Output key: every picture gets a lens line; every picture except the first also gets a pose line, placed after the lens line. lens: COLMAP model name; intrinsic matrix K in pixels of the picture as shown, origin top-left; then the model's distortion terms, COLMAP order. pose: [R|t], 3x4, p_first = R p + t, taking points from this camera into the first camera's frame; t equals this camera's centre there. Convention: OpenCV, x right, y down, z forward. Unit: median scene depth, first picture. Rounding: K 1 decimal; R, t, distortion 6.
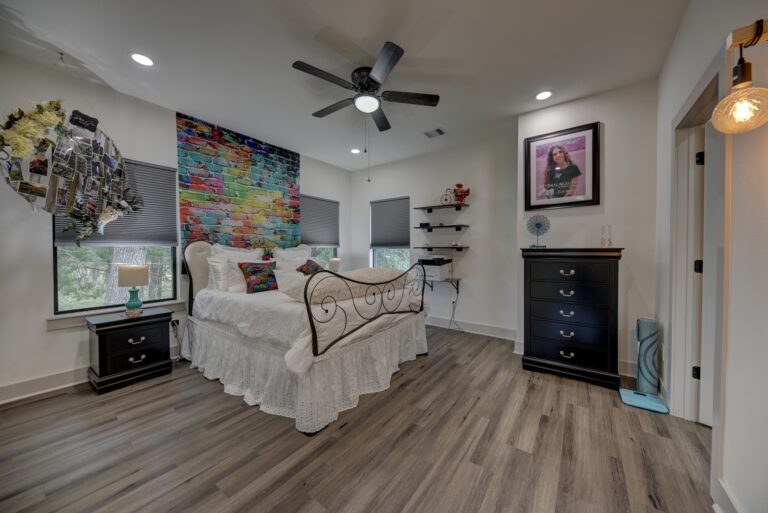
lens RADIAL K [[266.1, 0, 394.7], [0, 266.1, 252.3], [0, 0, 1]] dist [0.013088, -0.007436]
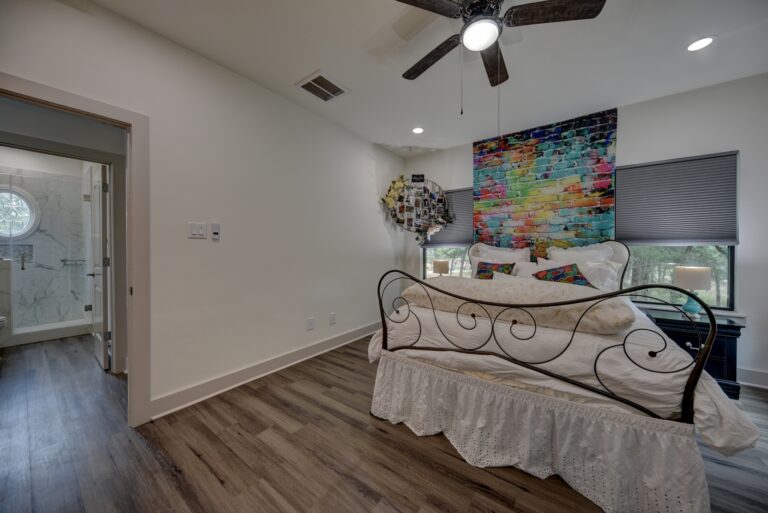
lens RADIAL K [[266.1, 0, 394.7], [0, 266.1, 252.3], [0, 0, 1]] dist [0.013088, -0.007436]
pose [[-0.006688, 0.009585, -0.999932, 0.477414], [-0.008524, 0.999917, 0.009642, -0.006949], [0.999941, 0.008587, -0.006606, 0.643695]]
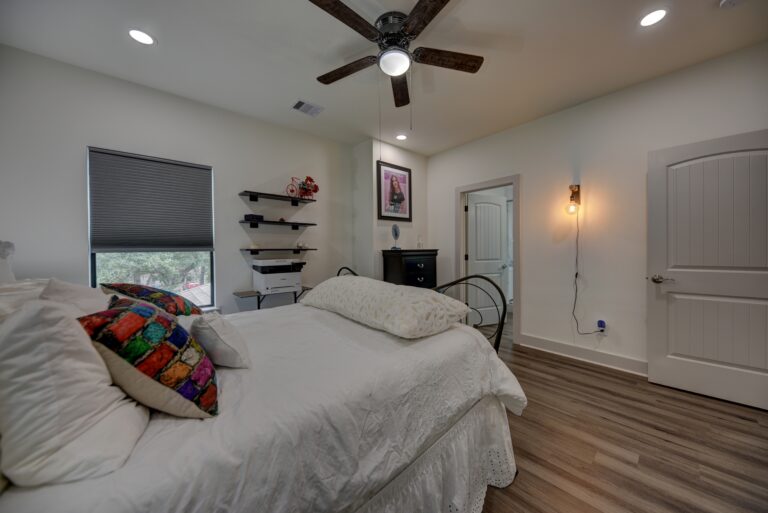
lens RADIAL K [[266.1, 0, 394.7], [0, 266.1, 252.3], [0, 0, 1]] dist [0.013088, -0.007436]
pose [[0.205044, -0.012306, 0.978675, -0.708800], [0.022949, 0.999706, 0.007762, -0.011448], [-0.978484, 0.020868, 0.205266, 0.694251]]
